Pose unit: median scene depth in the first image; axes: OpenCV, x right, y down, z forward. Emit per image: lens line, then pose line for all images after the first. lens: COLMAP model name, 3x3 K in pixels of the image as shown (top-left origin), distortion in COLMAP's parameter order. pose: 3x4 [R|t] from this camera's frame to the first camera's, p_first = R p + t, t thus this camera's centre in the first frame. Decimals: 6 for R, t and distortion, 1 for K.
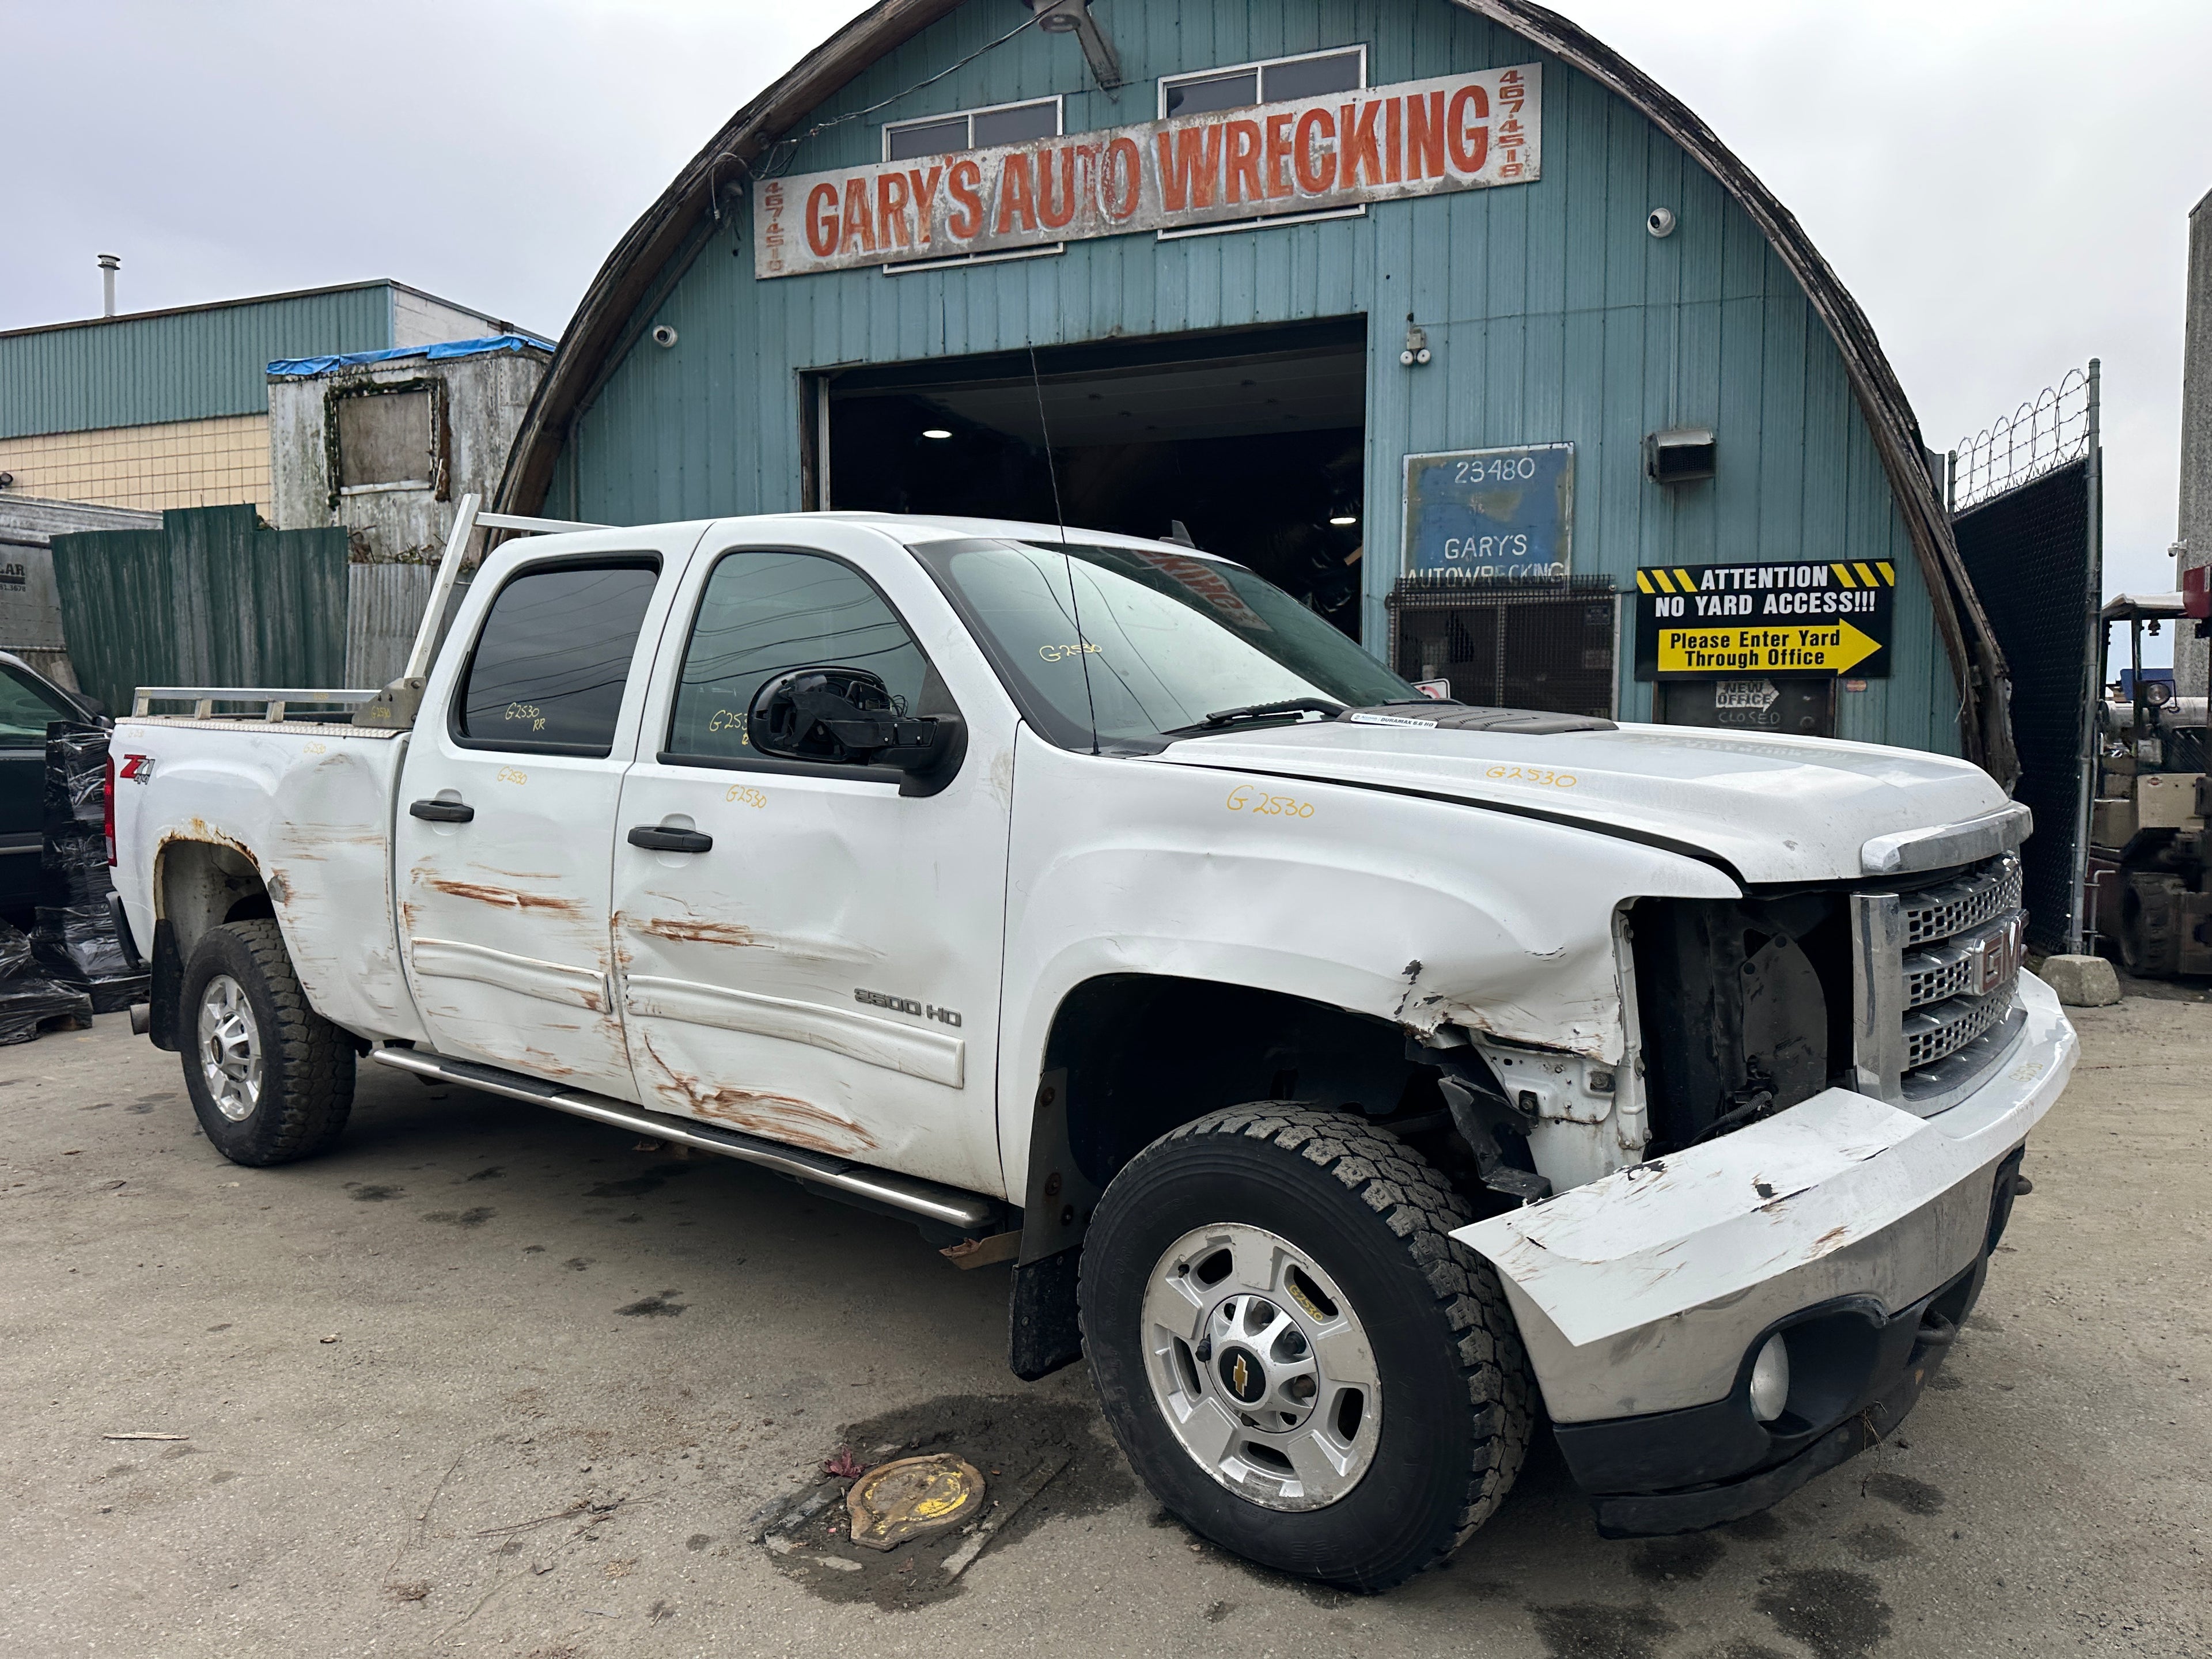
lens RADIAL K [[1546.0, 0, 1106.9], [0, 1546.0, 830.9], [0, 0, 1]] dist [0.035786, -0.044511]
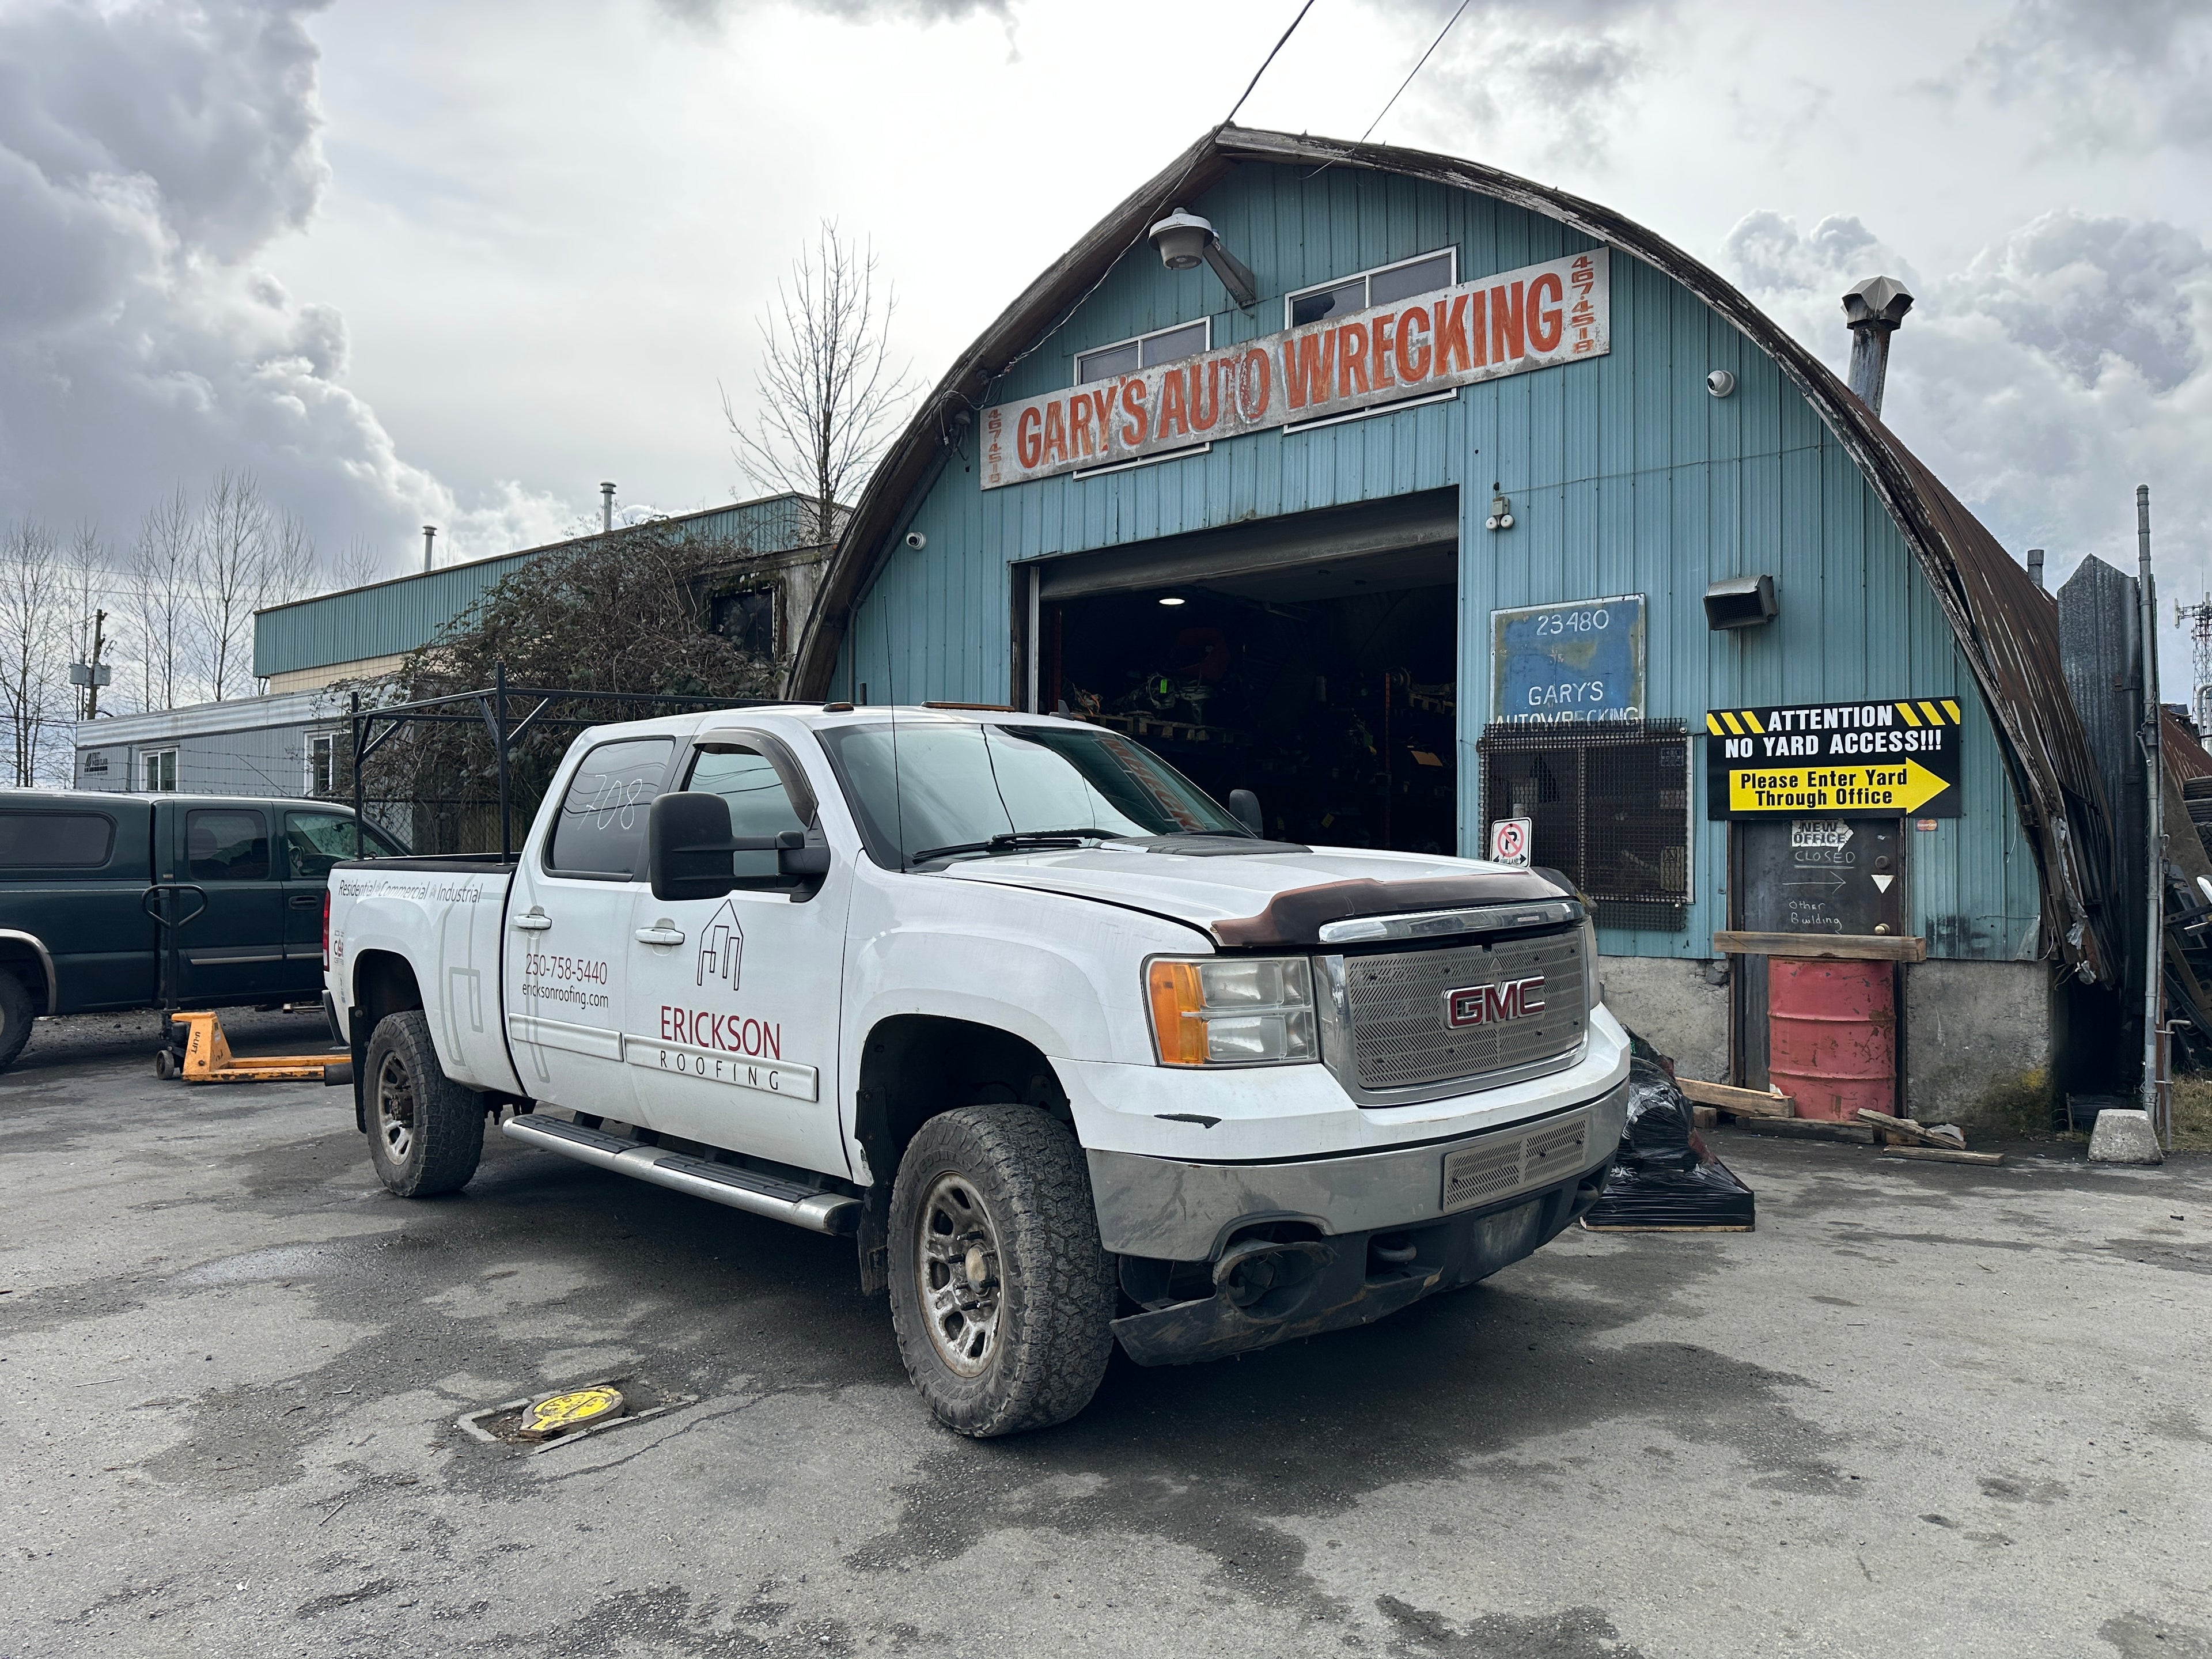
lens RADIAL K [[1546.0, 0, 1084.1], [0, 1546.0, 854.8], [0, 0, 1]] dist [0.035786, -0.044511]
pose [[0.946612, -0.001709, -0.322370, 0.270366], [-0.019552, 0.997841, -0.062703, -0.001731], [0.321781, 0.065658, 0.944535, -0.095423]]
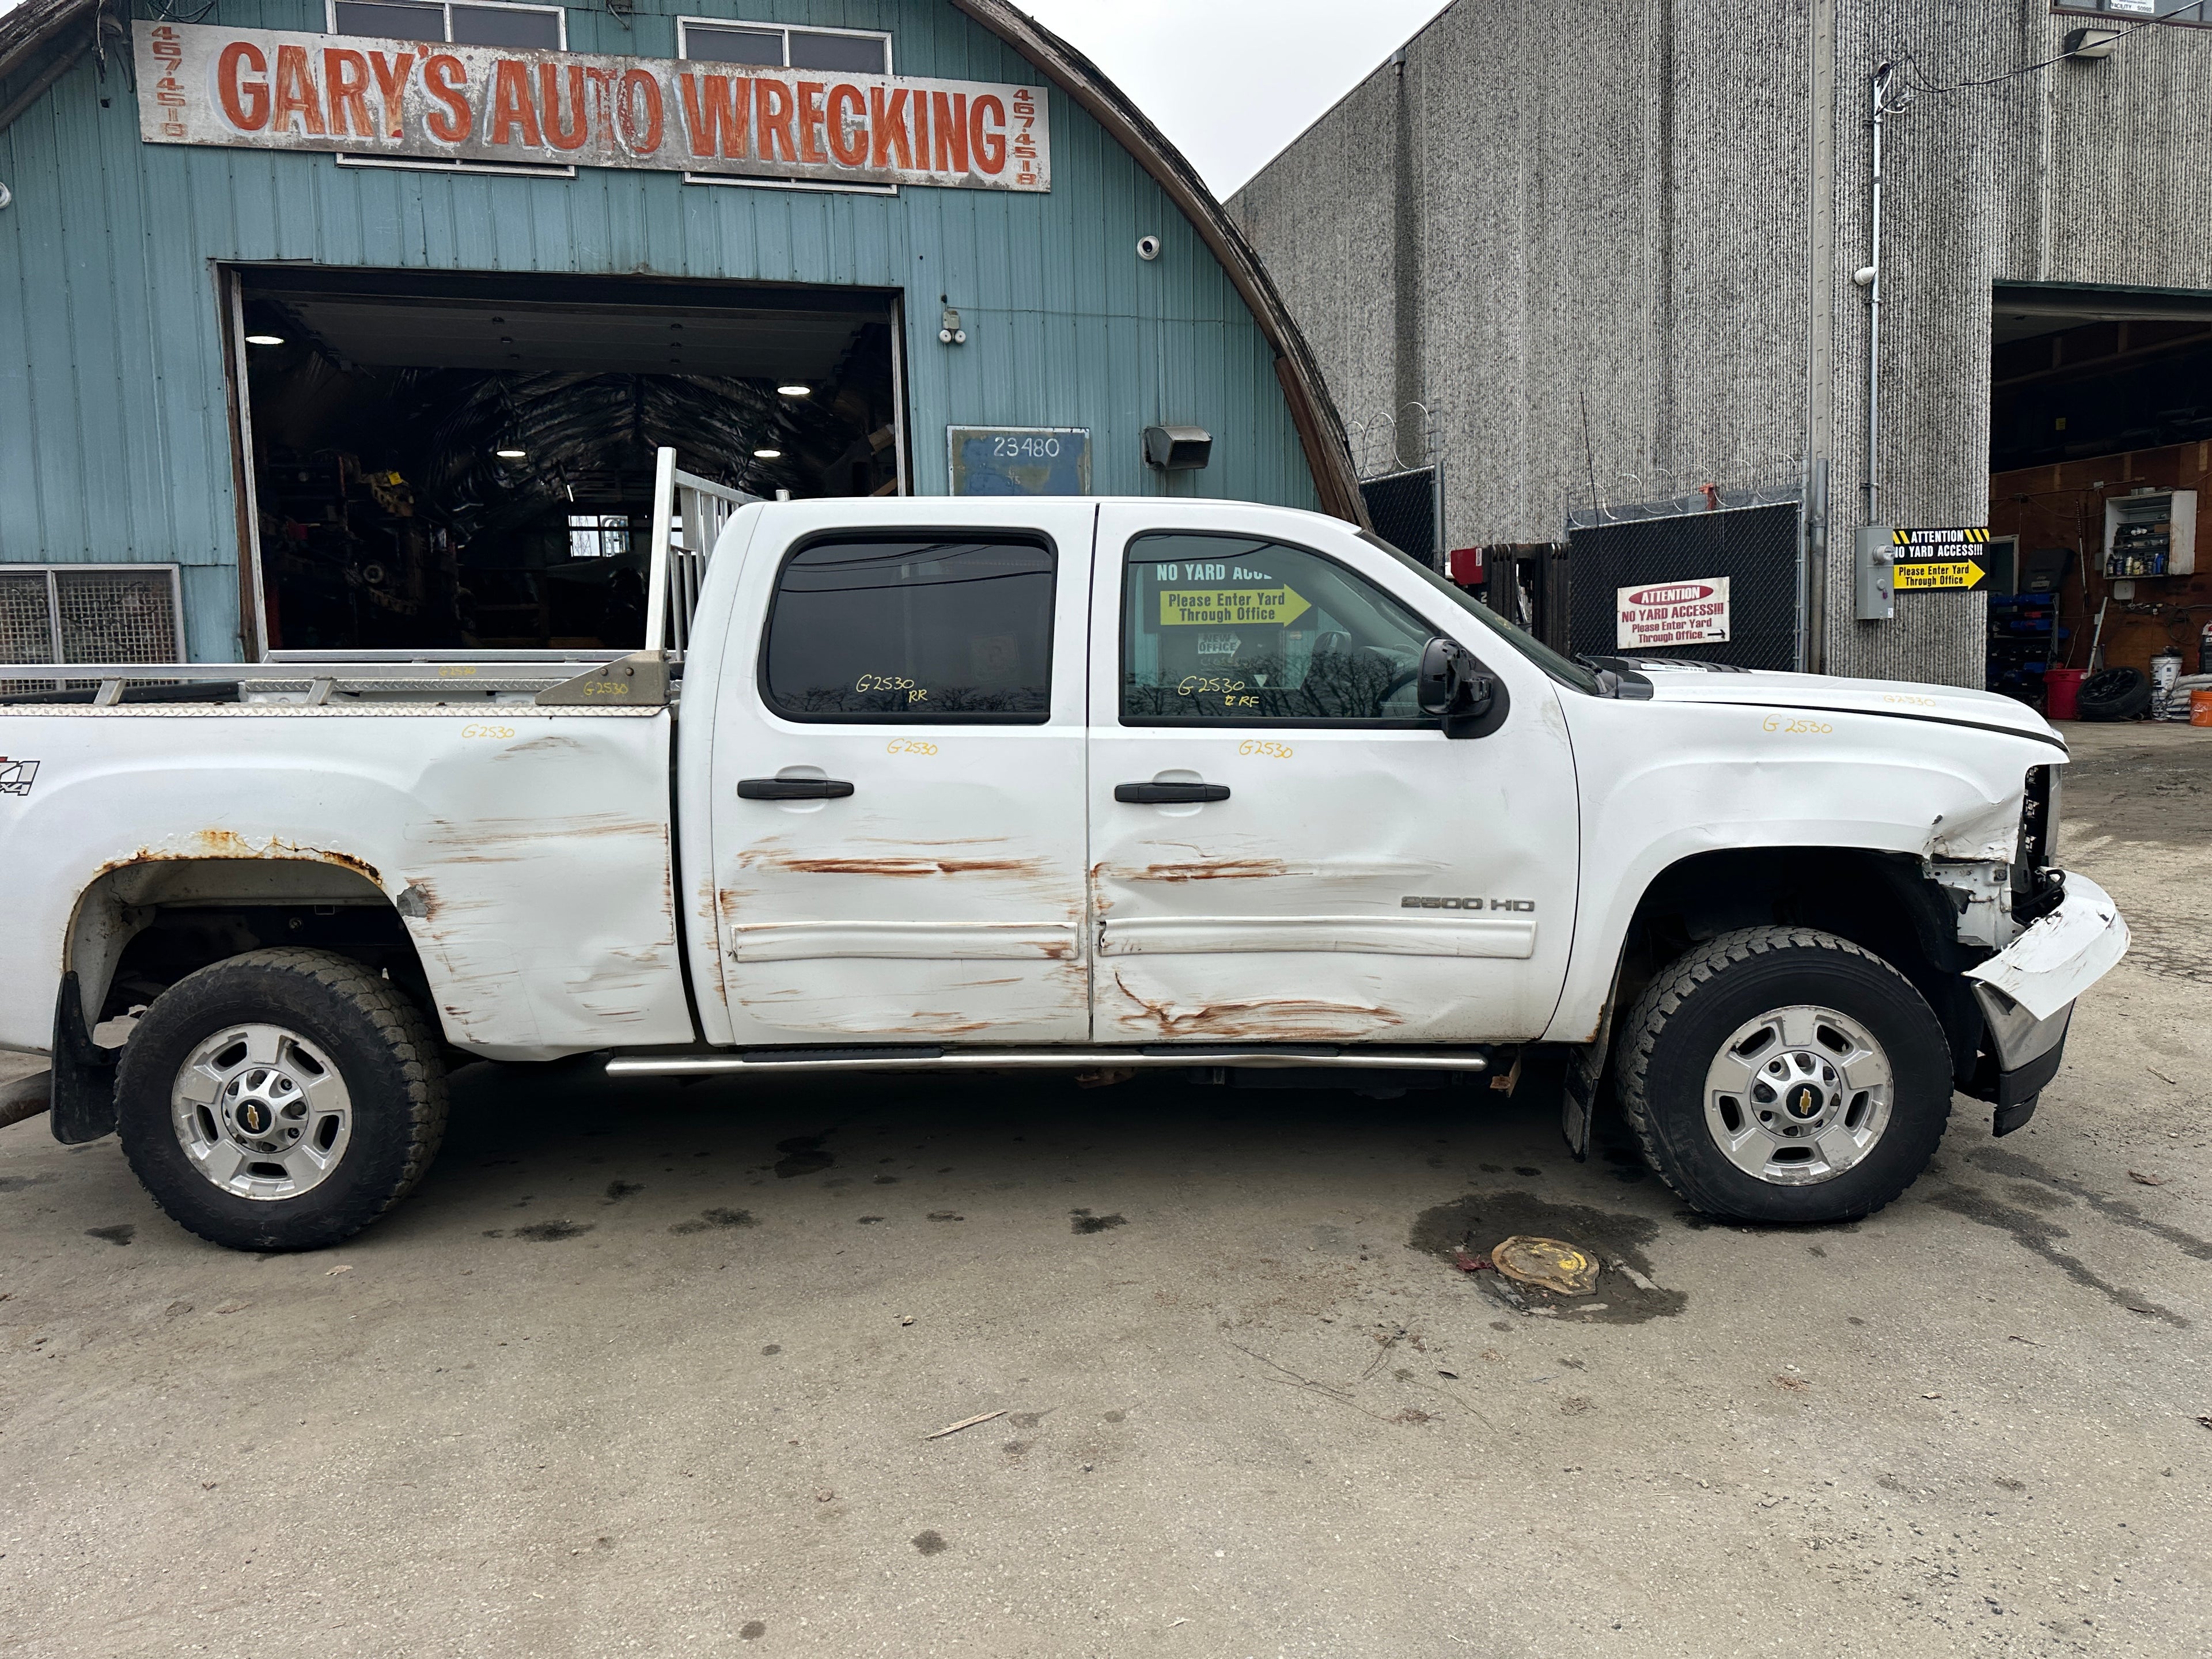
lens RADIAL K [[1546.0, 0, 1115.9], [0, 1546.0, 824.8], [0, 0, 1]] dist [0.035786, -0.044511]
pose [[0.796766, -0.084063, 0.598413, -0.390555], [0.064627, 0.996451, 0.053930, -0.013443], [-0.600823, -0.004296, 0.799371, 0.054107]]
